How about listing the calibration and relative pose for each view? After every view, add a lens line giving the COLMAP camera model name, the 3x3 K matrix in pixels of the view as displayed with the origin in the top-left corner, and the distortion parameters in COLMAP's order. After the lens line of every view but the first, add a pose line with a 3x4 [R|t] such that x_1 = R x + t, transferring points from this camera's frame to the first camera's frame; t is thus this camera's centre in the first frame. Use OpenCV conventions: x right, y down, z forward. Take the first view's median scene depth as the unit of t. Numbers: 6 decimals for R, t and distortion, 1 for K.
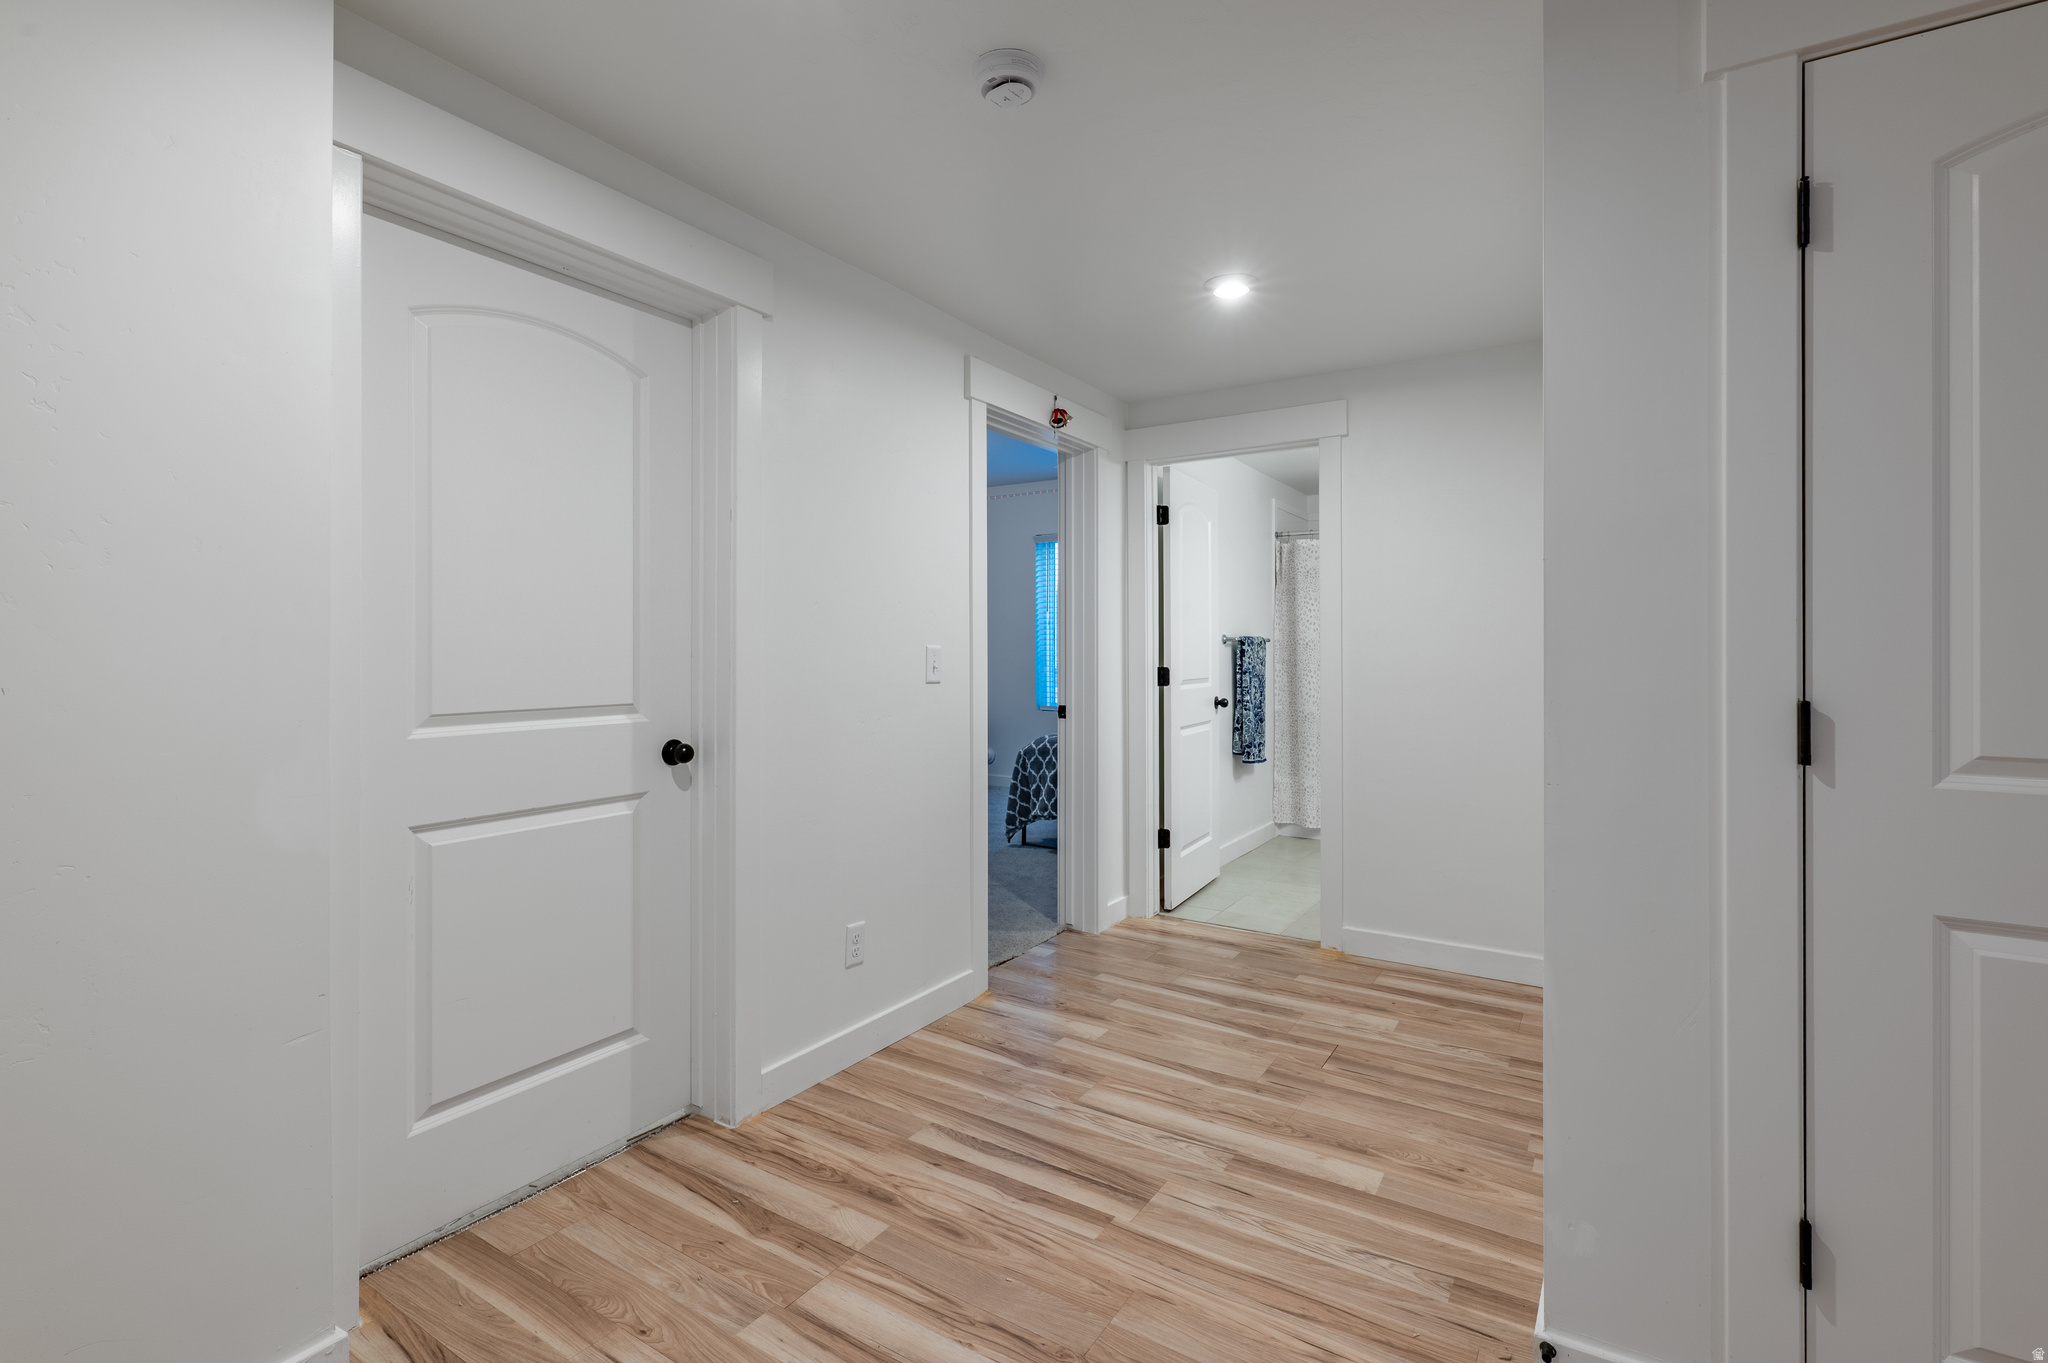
lens RADIAL K [[924.2, 0, 1022.3], [0, 924.2, 671.4], [0, 0, 1]] dist [-0.001039, -0.000932]
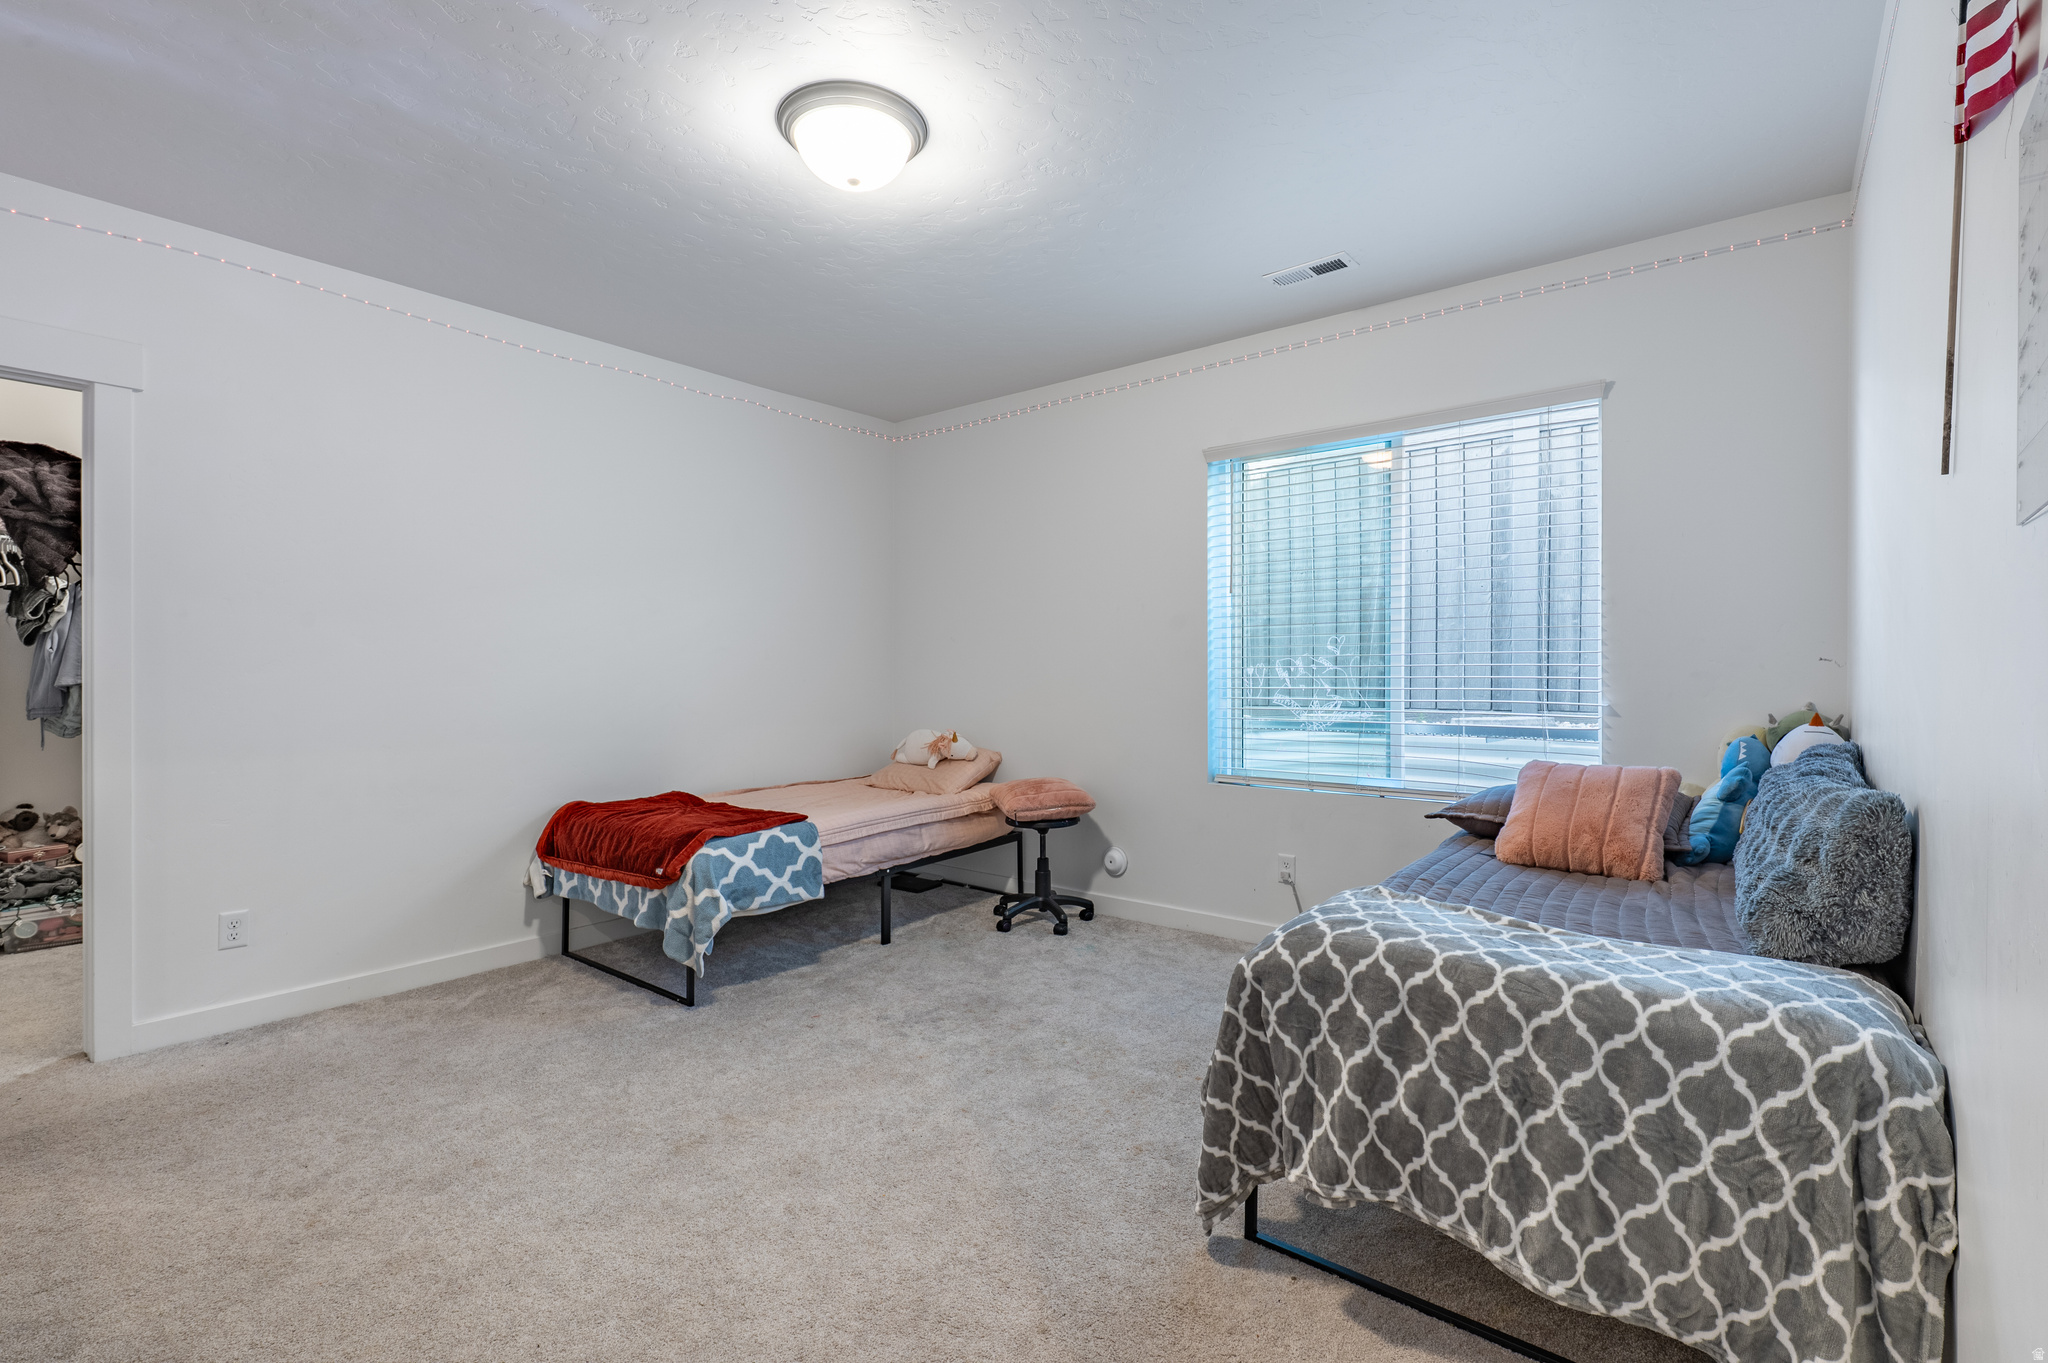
lens RADIAL K [[924.2, 0, 1025.1], [0, 924.2, 676.5], [0, 0, 1]] dist [-0.001039, -0.000932]
pose [[0.994987, 0.000703, -0.100007, -0.047341], [-0.001926, 0.999924, -0.012142, -0.014907], [0.099991, 0.012273, 0.994913, 0.659166]]
